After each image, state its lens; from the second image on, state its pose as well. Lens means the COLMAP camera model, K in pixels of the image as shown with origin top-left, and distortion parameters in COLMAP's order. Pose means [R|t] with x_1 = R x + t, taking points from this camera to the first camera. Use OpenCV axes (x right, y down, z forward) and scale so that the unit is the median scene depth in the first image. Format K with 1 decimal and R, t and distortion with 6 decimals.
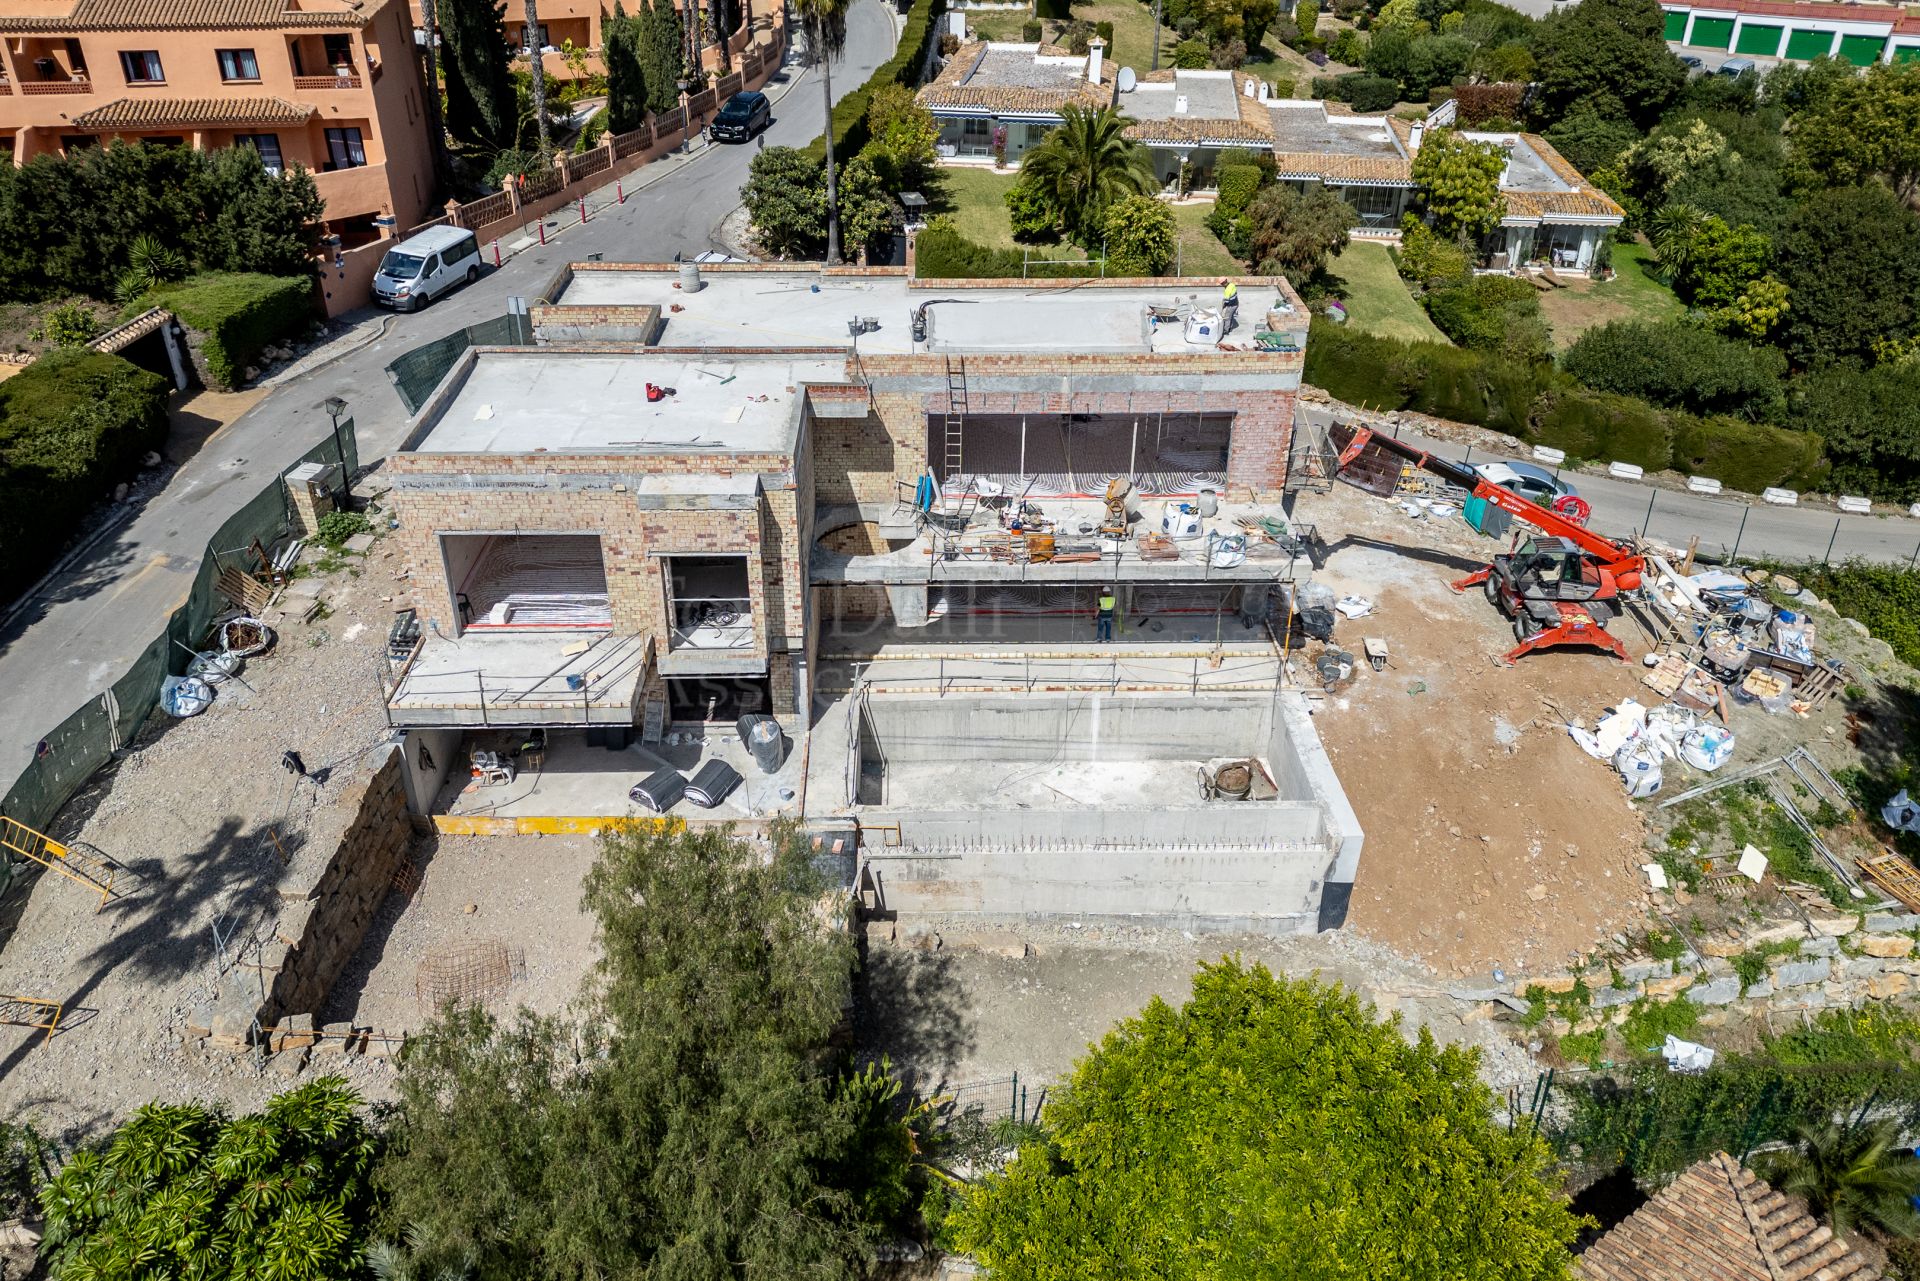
lens RADIAL K [[1367.9, 0, 965.0], [0, 1367.9, 544.7], [0, 0, 1]] dist [0.064781, -0.059808]
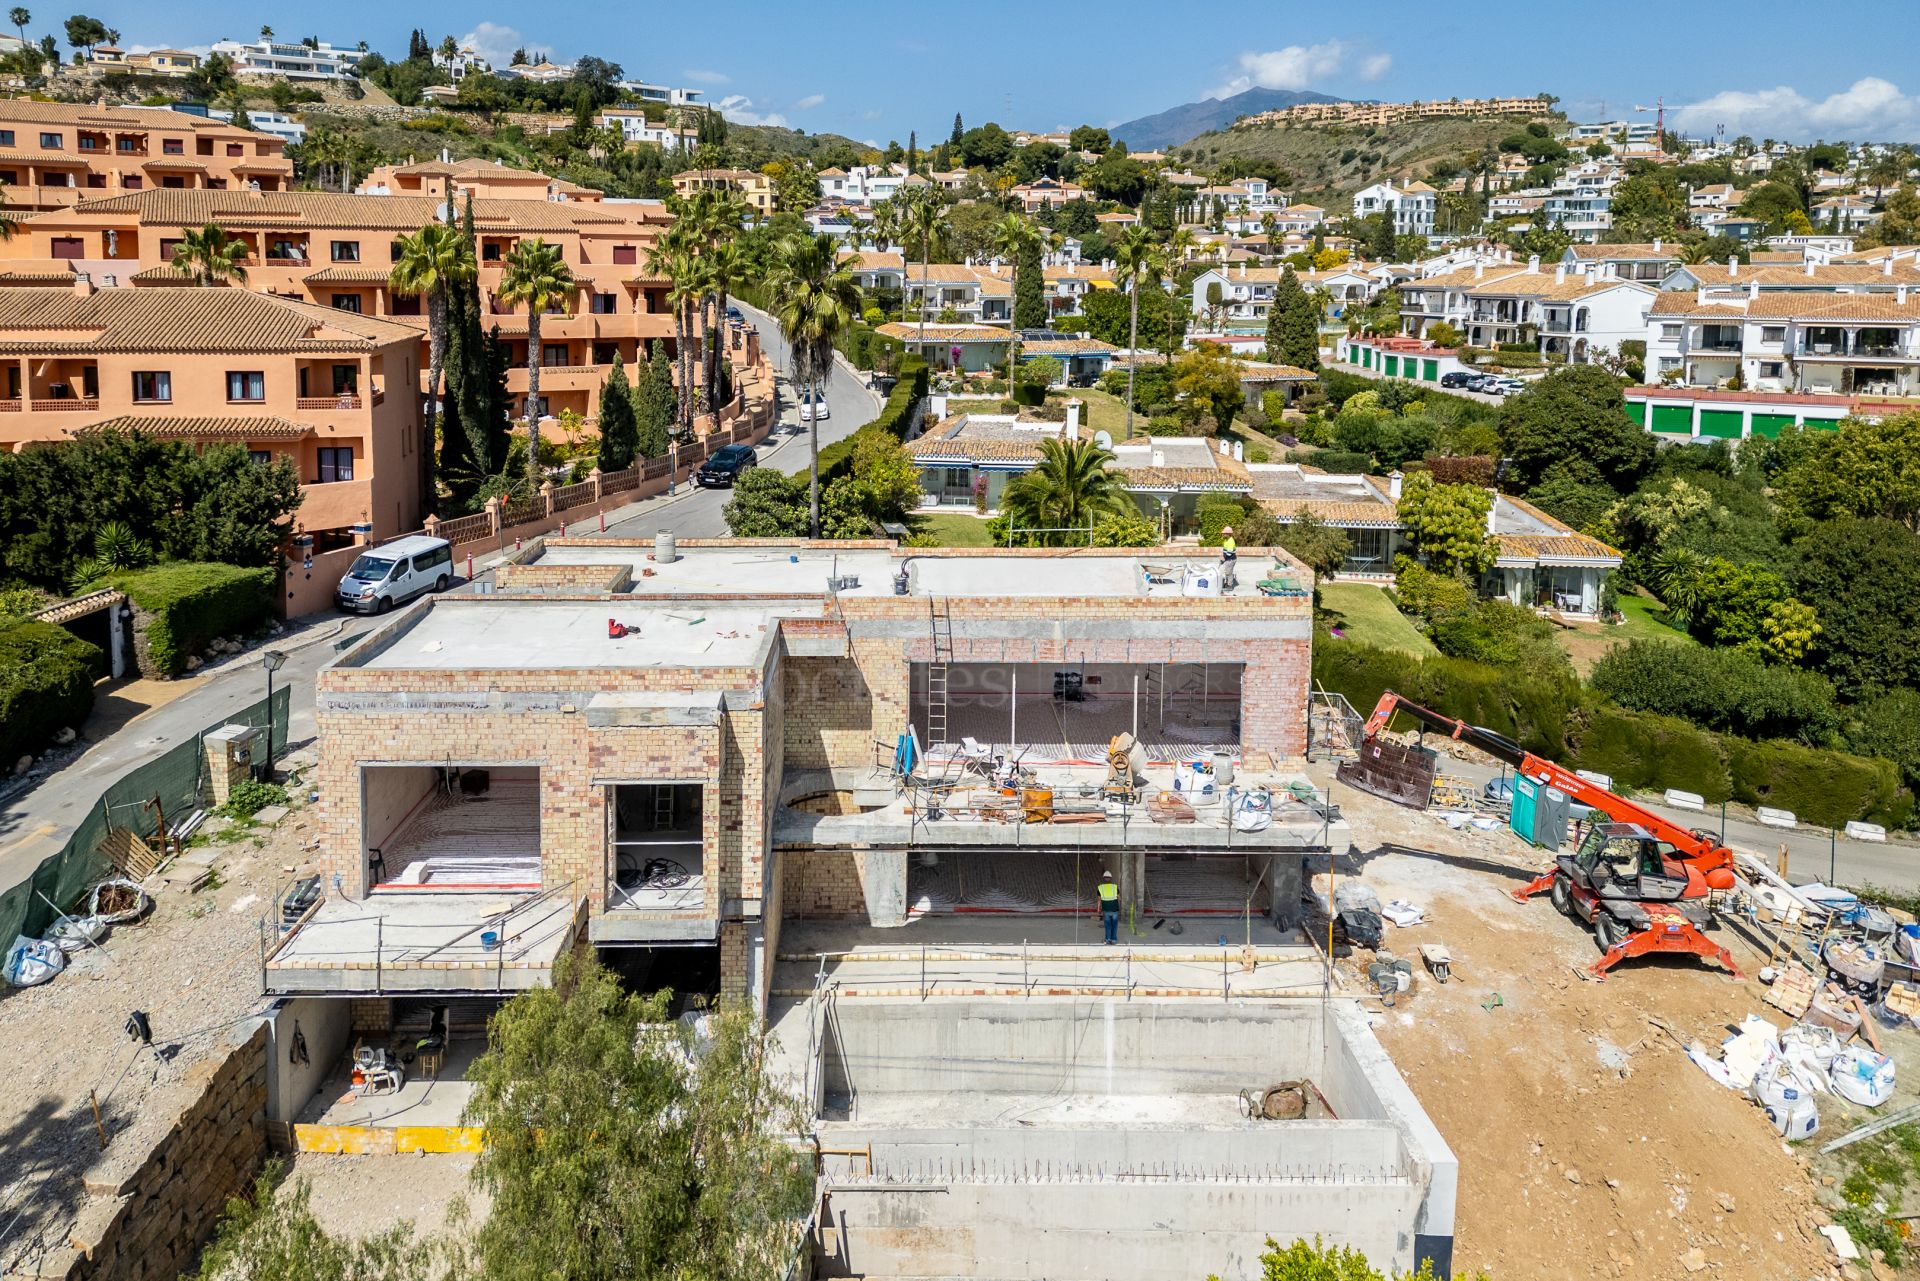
lens RADIAL K [[1399.6, 0, 918.6], [0, 1399.6, 412.4], [0, 0, 1]] dist [0.056054, -0.035518]
pose [[0.999836, -0.001875, -0.018030, -0.003643], [-0.005307, 0.920776, -0.390056, 0.115086], [0.017333, 0.390087, 0.920615, 0.064237]]
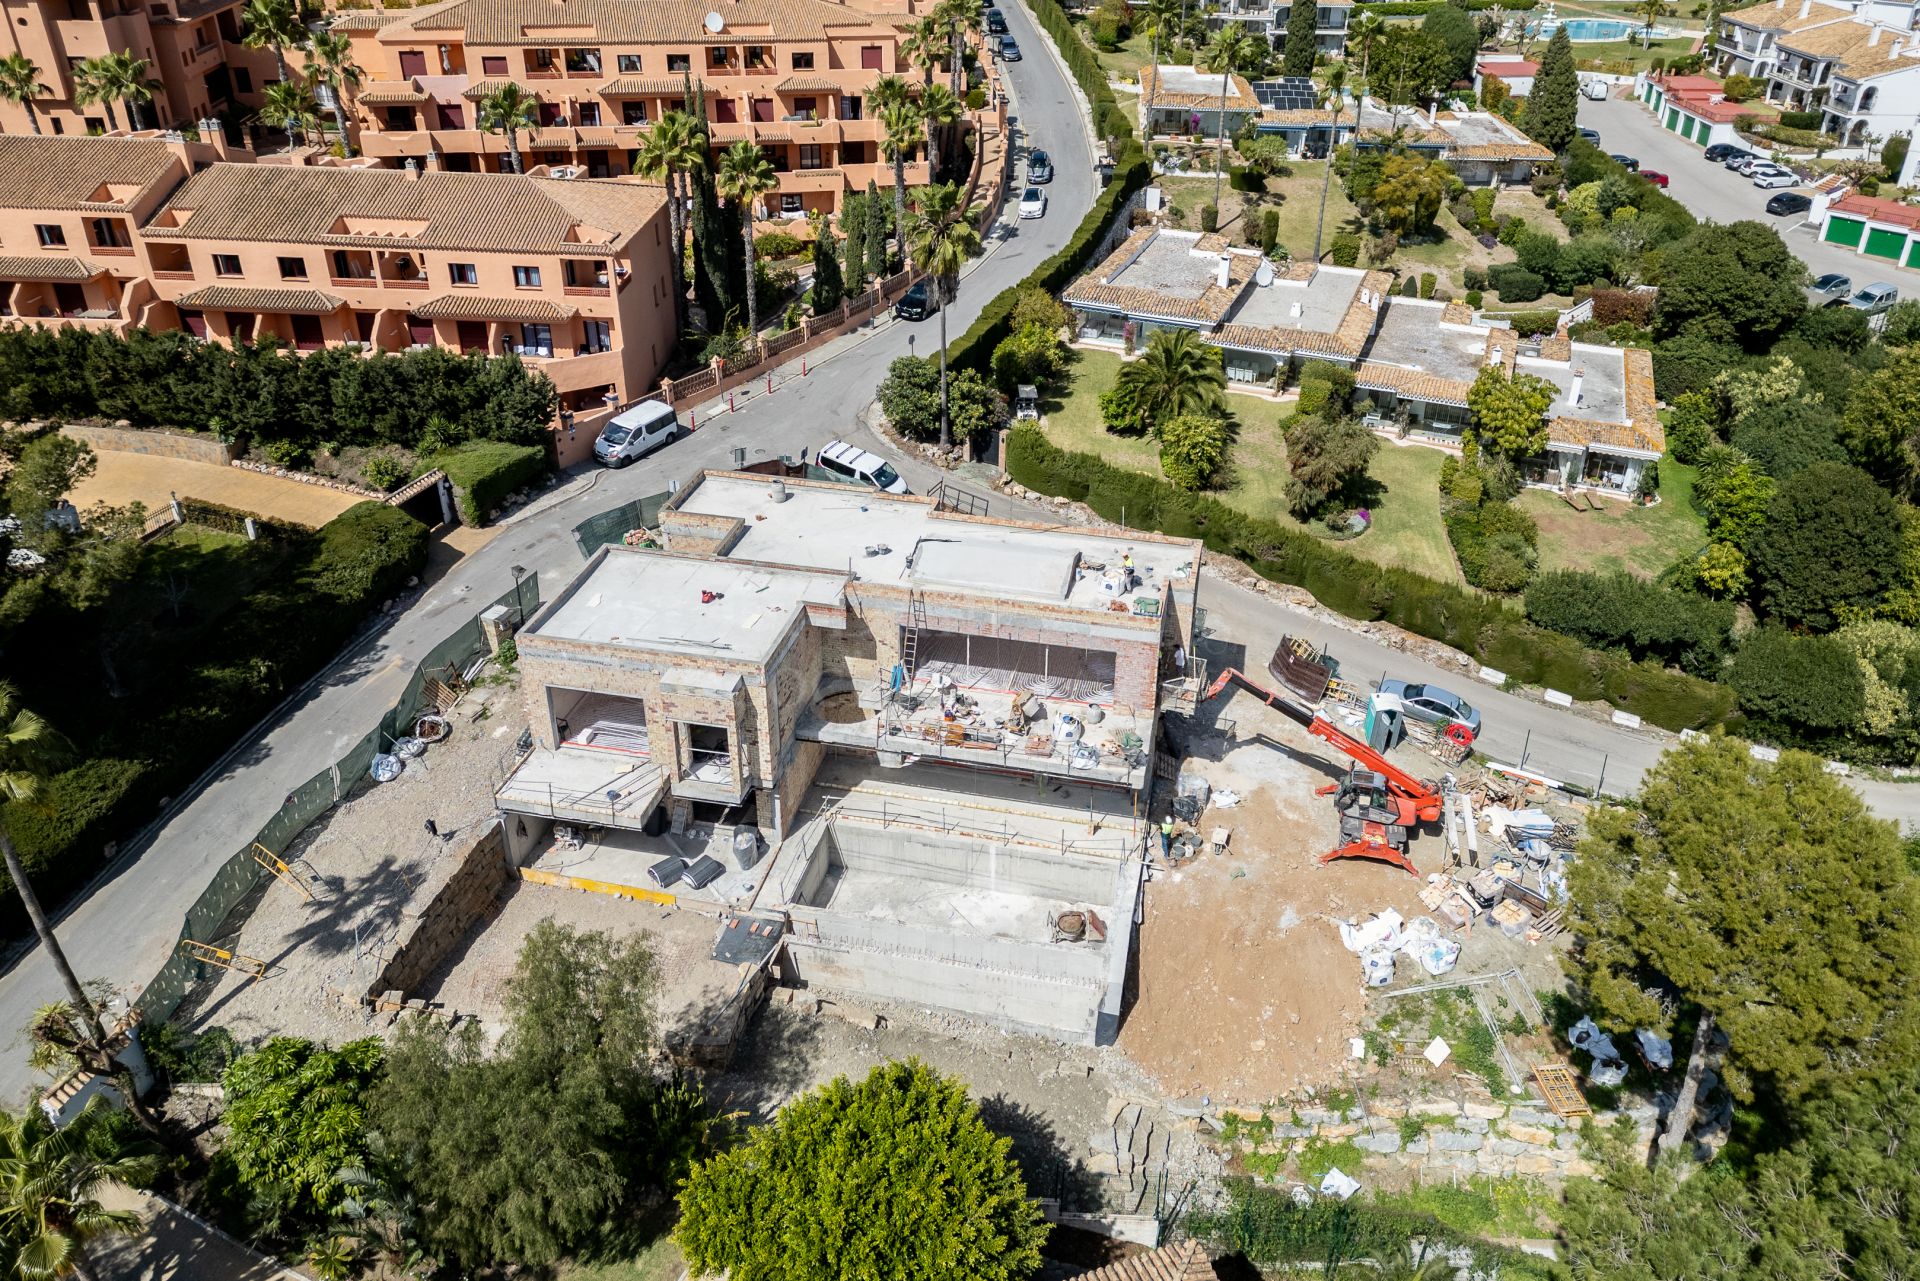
lens RADIAL K [[1340.5, 0, 1027.4], [0, 1340.5, 536.0], [0, 0, 1]] dist [0.068815, -0.069978]
pose [[0.977944, 0.112980, -0.175672, 0.327444], [-0.117074, 0.993037, -0.013086, -0.181732], [0.172971, 0.033364, 0.984362, -0.332535]]
